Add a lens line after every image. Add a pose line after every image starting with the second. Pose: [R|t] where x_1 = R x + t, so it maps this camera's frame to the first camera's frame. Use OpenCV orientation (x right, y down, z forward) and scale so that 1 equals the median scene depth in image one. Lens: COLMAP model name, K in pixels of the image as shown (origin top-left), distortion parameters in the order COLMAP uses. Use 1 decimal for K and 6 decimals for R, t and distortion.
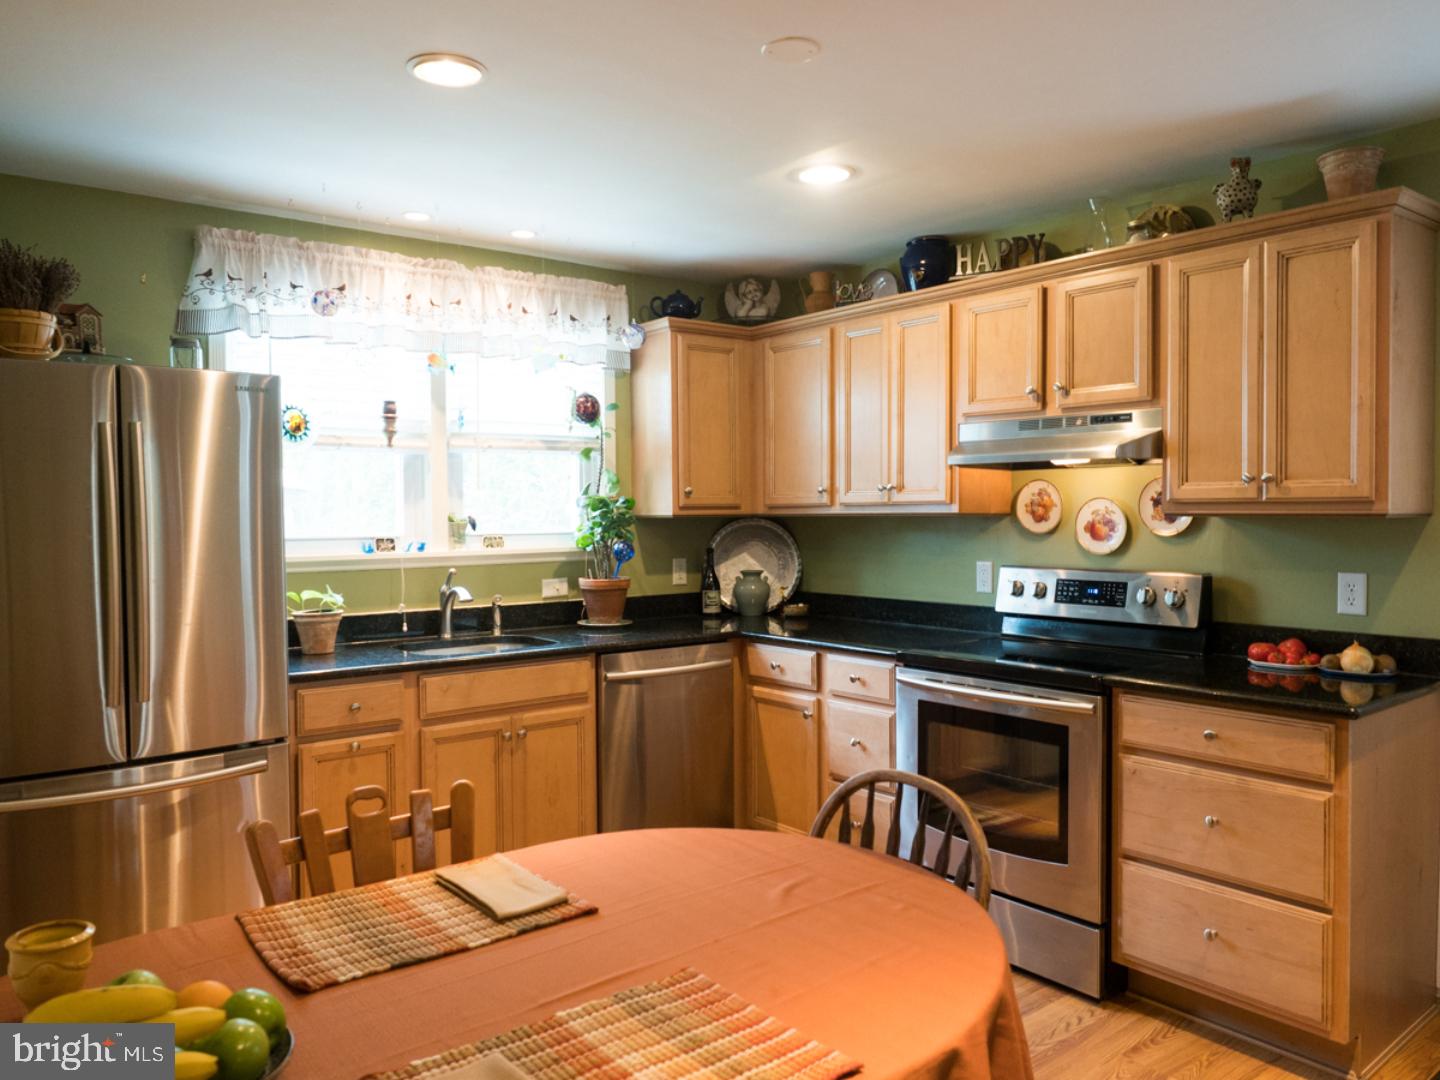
lens RADIAL K [[1069.6, 0, 709.0], [0, 1069.6, 534.3], [0, 0, 1]] dist [0.084860, -0.009282]
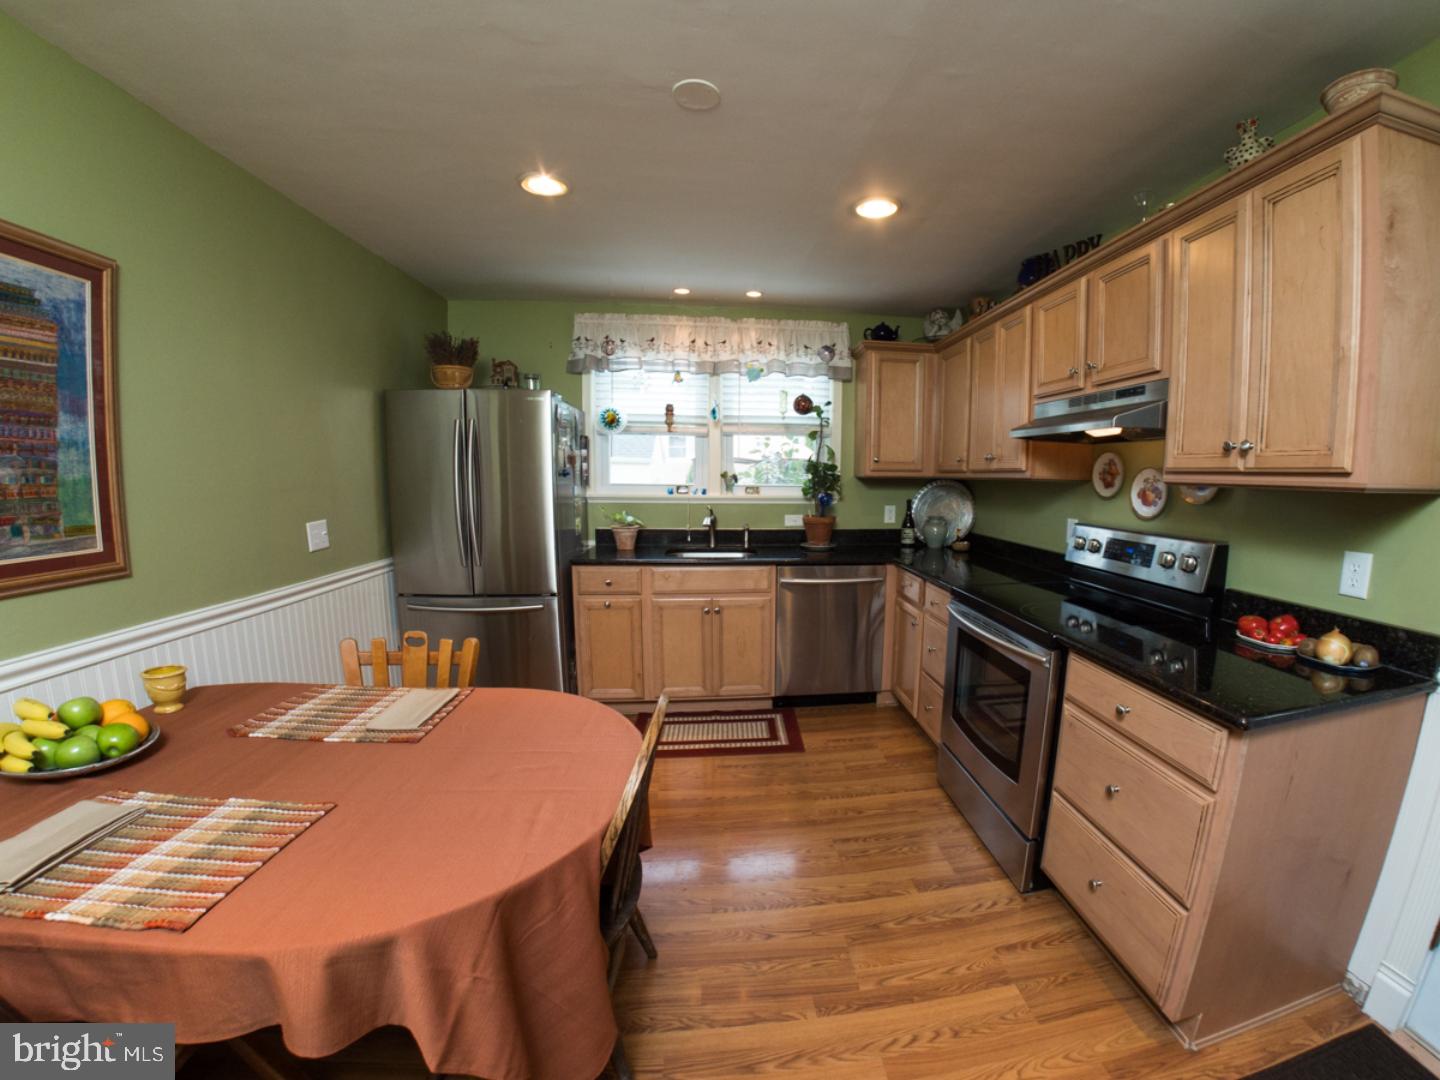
lens RADIAL K [[569.9, 0, 841.6], [0, 569.9, 530.3], [0, 0, 1]] dist [-0.058761, 0.002500]
pose [[0.867265, 0.067279, -0.493280, 0.380369], [-0.034091, 0.996526, 0.075980, -0.002666], [0.496678, -0.049078, 0.866546, 0.350361]]
